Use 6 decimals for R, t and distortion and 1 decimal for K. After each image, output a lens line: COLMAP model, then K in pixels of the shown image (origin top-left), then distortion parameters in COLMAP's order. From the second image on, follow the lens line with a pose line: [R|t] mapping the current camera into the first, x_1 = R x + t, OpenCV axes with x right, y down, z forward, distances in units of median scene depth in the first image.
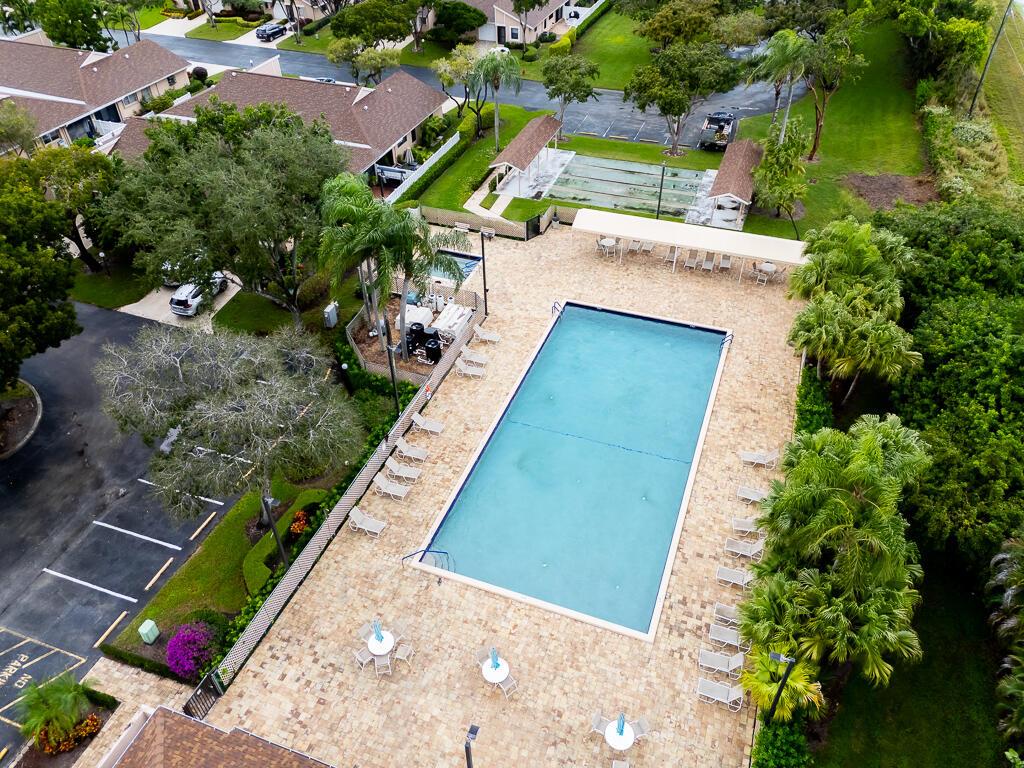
lens RADIAL K [[746.1, 0, 512.0], [0, 746.1, 384.0], [0, 0, 1]] dist [0.065679, -0.057135]
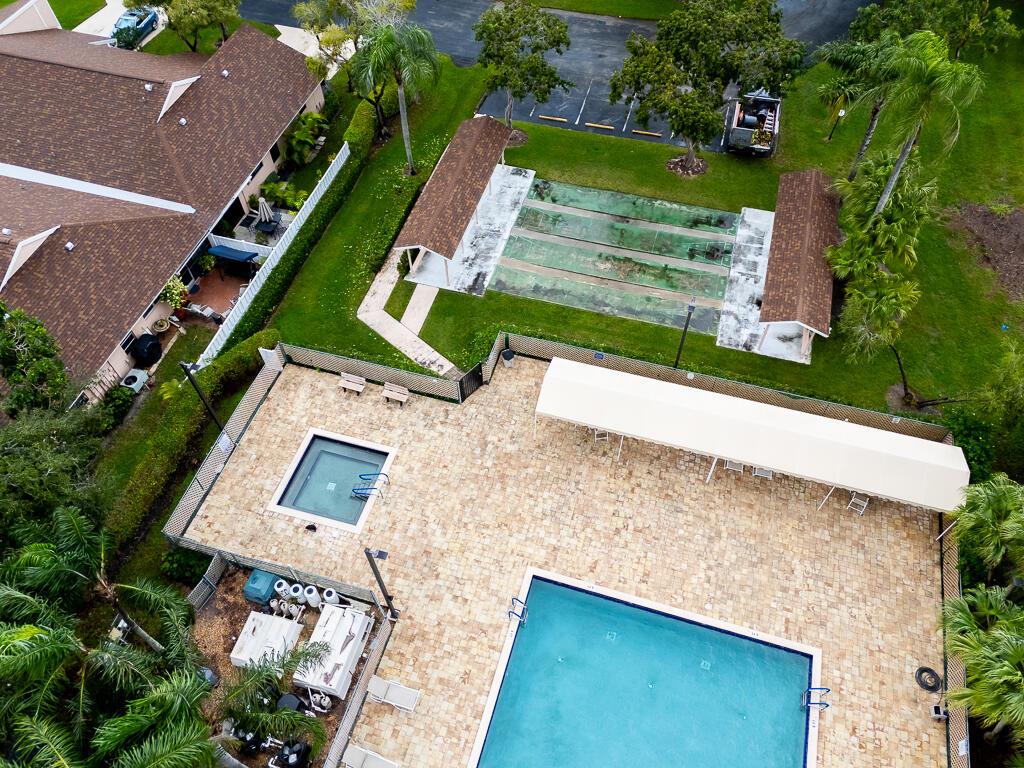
lens RADIAL K [[746.1, 0, 512.0], [0, 746.1, 384.0], [0, 0, 1]] dist [0.065679, -0.057135]
pose [[0.997769, -0.055036, 0.037789, 0.034911], [0.044233, 0.968949, 0.243271, -0.321640], [-0.050004, -0.241057, 0.969222, 0.379341]]
